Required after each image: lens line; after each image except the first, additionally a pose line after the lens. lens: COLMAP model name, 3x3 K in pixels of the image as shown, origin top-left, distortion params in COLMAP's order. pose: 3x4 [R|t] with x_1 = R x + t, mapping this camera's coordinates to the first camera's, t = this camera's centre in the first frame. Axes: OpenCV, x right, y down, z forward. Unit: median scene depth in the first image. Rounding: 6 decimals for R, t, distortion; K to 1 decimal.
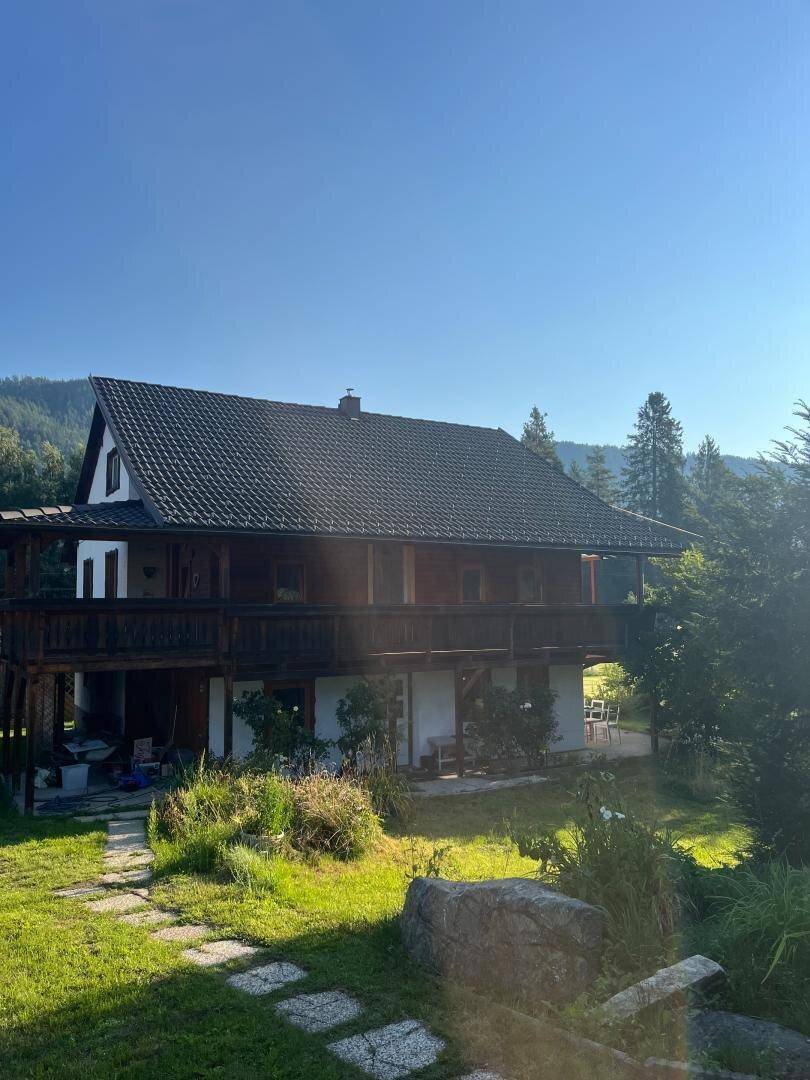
lens RADIAL K [[830.7, 0, 405.0], [0, 830.7, 540.0], [0, 0, 1]] dist [0.038411, -0.086802]
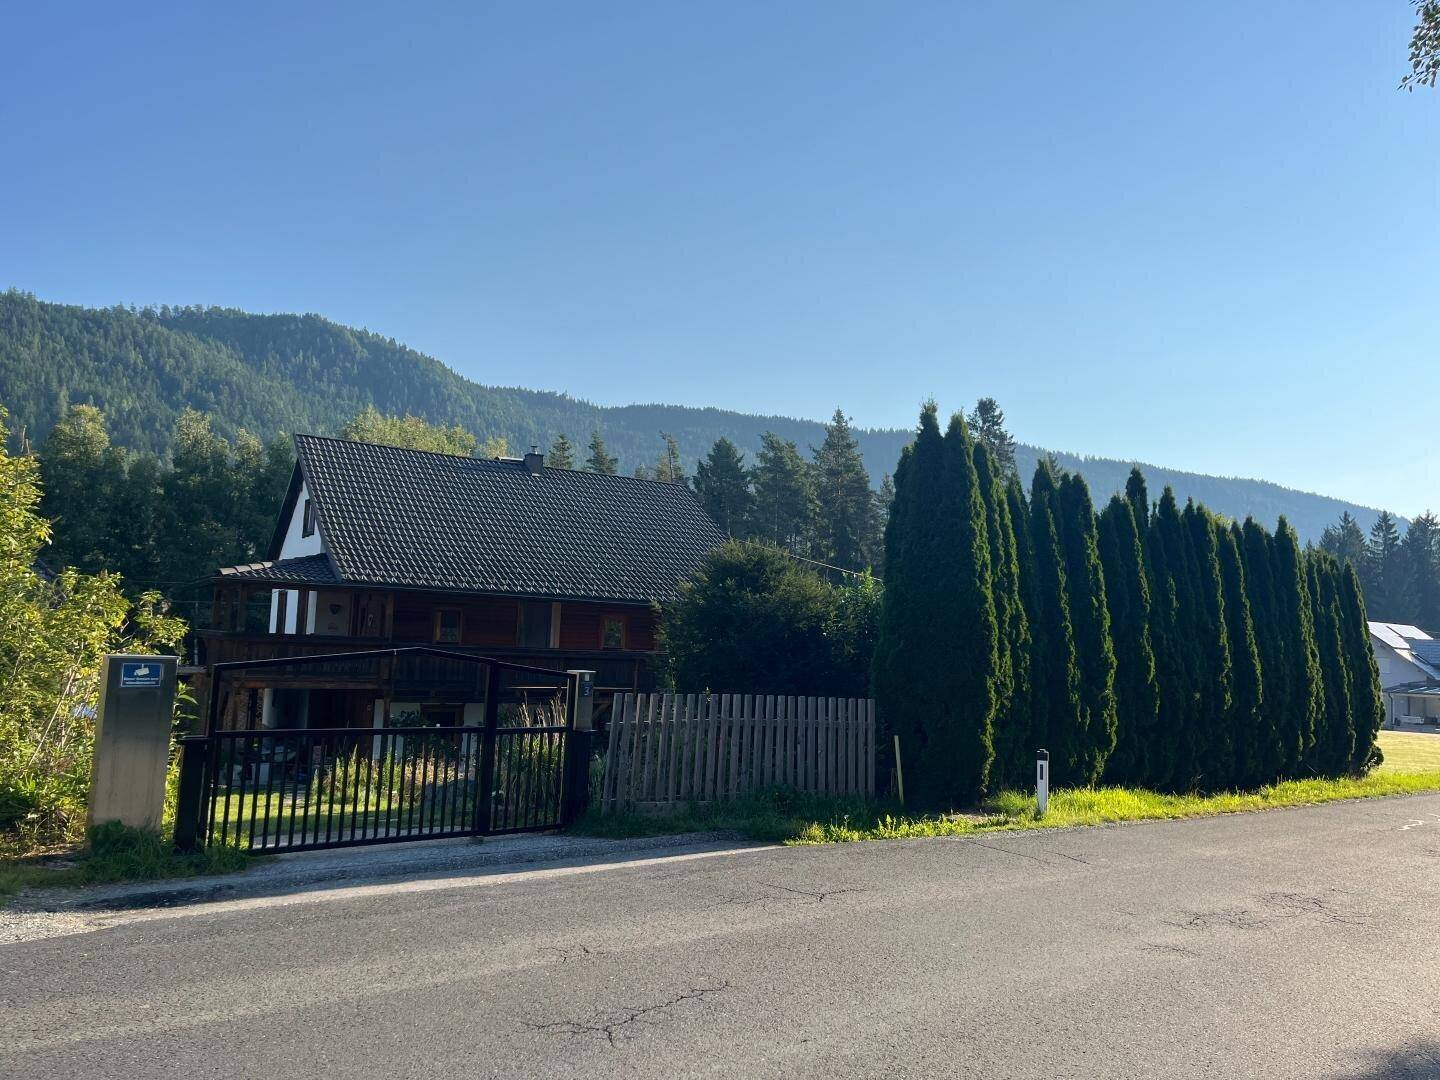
lens RADIAL K [[1135.0, 0, 768.8], [0, 1135.0, 528.6], [0, 0, 1]] dist [0.001409, -0.001612]
pose [[0.997929, 0.051043, 0.039149, 0.267811], [-0.050325, 0.998550, -0.019126, -0.085580], [-0.040068, 0.017116, 0.999050, -0.712256]]
